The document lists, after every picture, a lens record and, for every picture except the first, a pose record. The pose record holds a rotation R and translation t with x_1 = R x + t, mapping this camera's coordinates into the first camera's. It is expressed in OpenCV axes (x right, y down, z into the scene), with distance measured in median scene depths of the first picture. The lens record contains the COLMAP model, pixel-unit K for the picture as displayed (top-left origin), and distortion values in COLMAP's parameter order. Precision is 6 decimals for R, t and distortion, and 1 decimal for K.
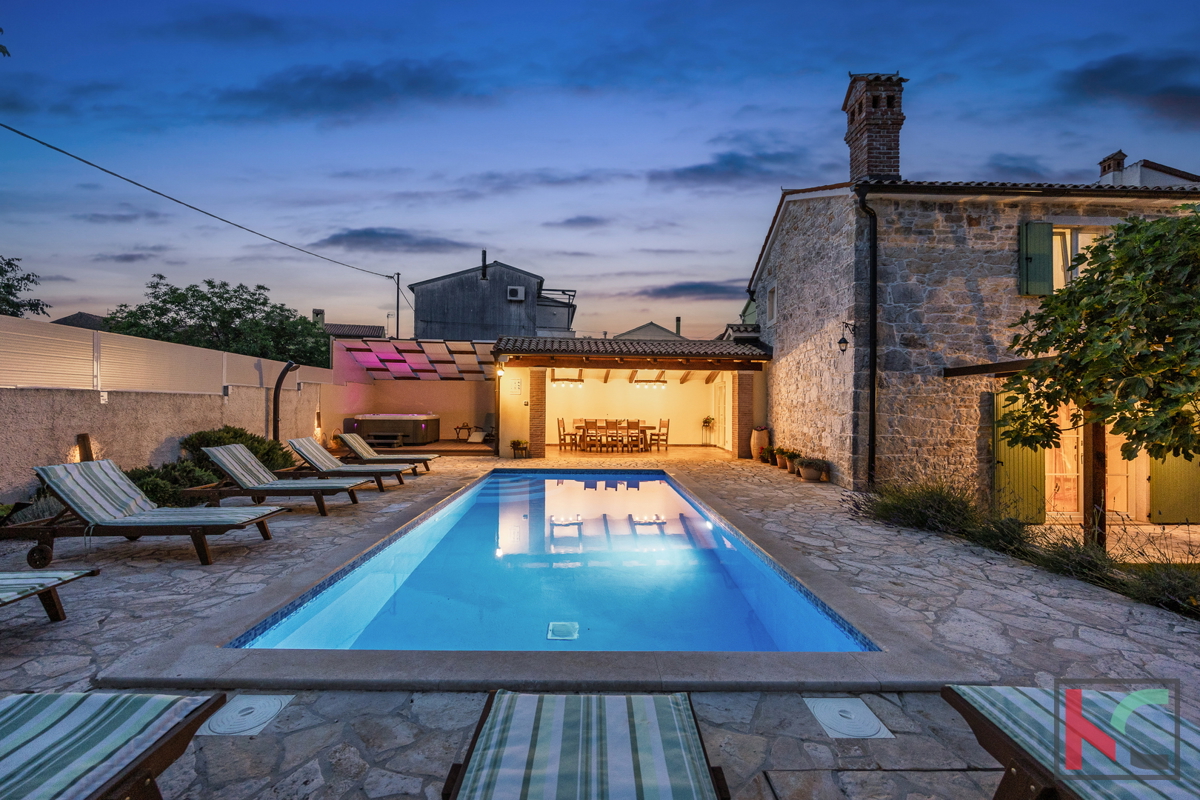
lens RADIAL K [[472.2, 0, 600.0], [0, 472.2, 400.0], [0, 0, 1]] dist [-0.001863, -0.000608]
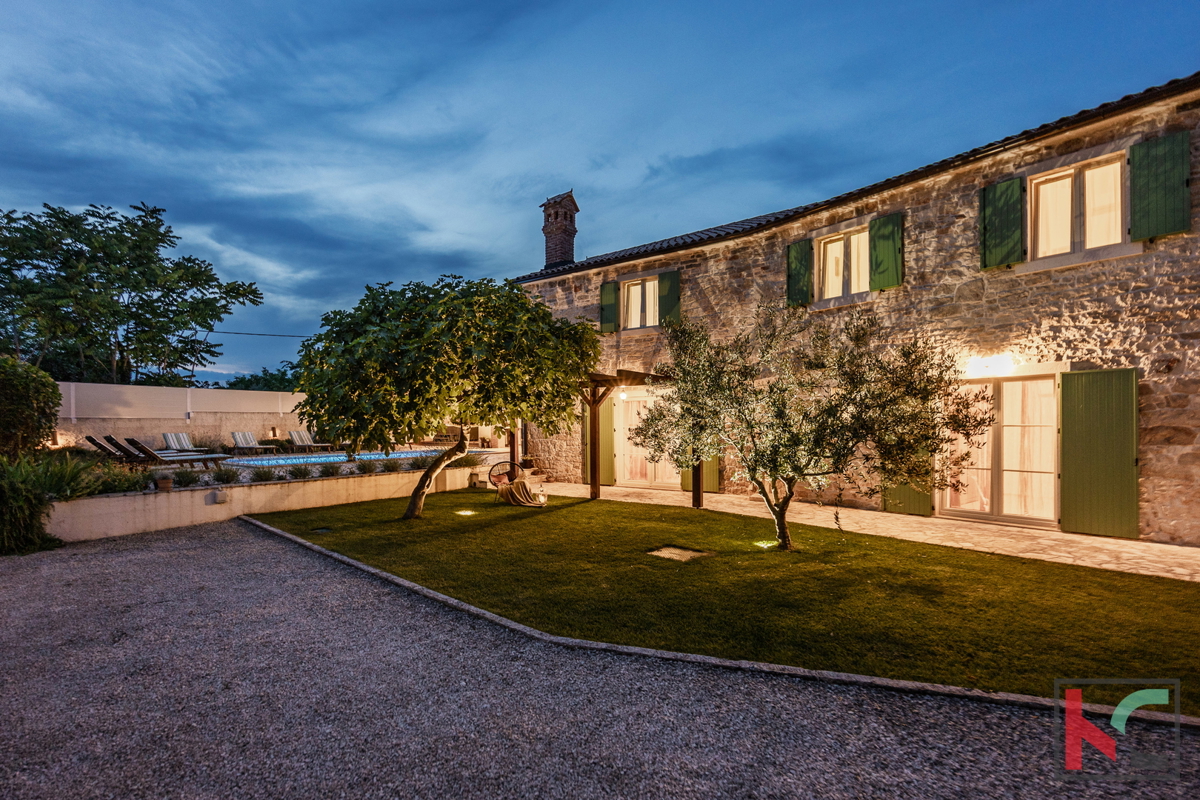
lens RADIAL K [[529.9, 0, 601.0], [0, 529.9, 421.0], [0, 0, 1]] dist [-0.001539, -0.000197]
pose [[0.808109, -0.016349, -0.588806, 1.146337], [0.020975, 0.999779, 0.001026, 0.033299], [0.588660, -0.013179, 0.808273, -0.221489]]
